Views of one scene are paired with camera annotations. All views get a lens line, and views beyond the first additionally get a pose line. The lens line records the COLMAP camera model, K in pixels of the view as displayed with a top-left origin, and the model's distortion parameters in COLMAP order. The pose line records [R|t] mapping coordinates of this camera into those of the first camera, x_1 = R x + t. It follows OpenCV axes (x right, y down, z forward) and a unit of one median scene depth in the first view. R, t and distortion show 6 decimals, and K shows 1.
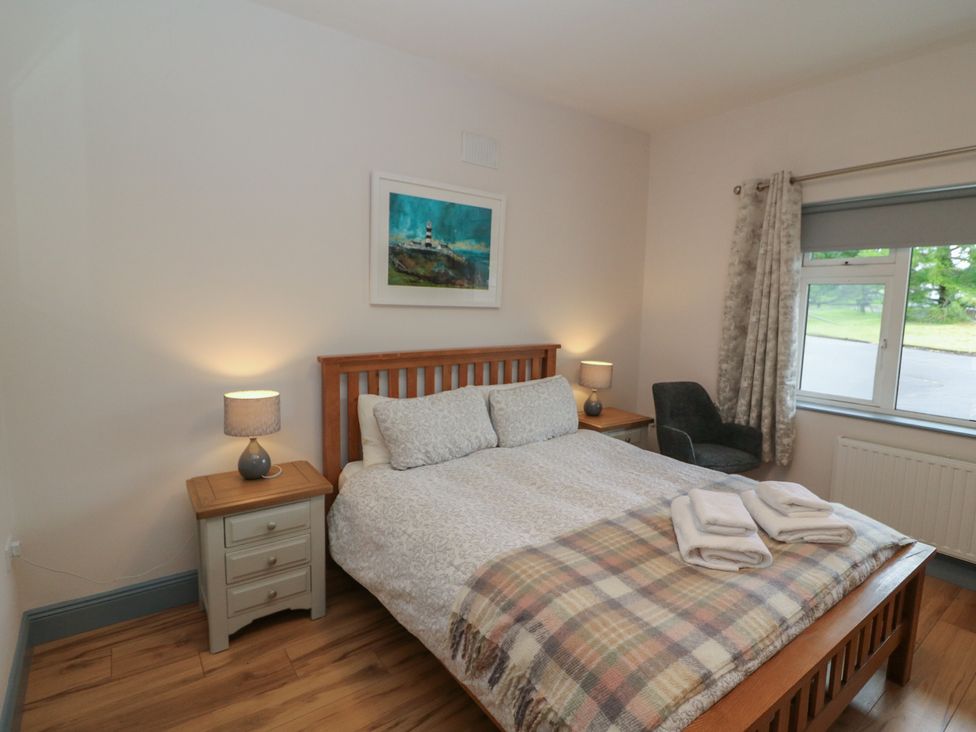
lens RADIAL K [[518.4, 0, 485.4], [0, 518.4, 352.3], [0, 0, 1]] dist [0.004575, 0.000041]
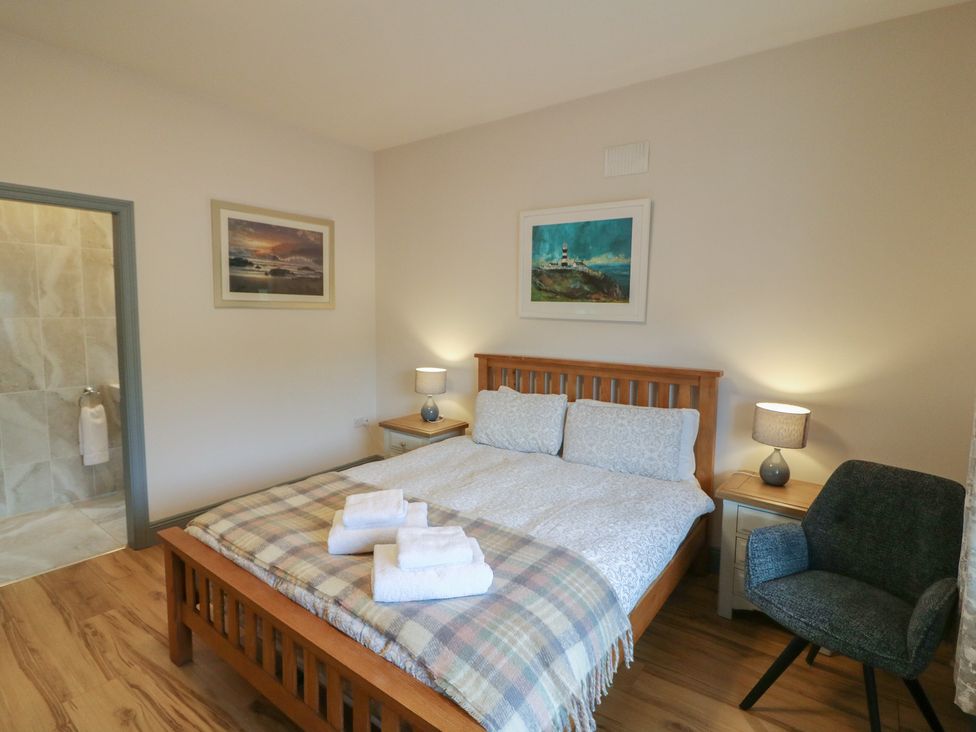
lens RADIAL K [[518.4, 0, 485.4], [0, 518.4, 352.3], [0, 0, 1]] dist [0.004575, 0.000041]
pose [[0.271901, 0.077626, -0.959189, 0.927488], [-0.093301, 0.994172, 0.054009, -0.063255], [0.957792, 0.074808, 0.277559, 0.541184]]
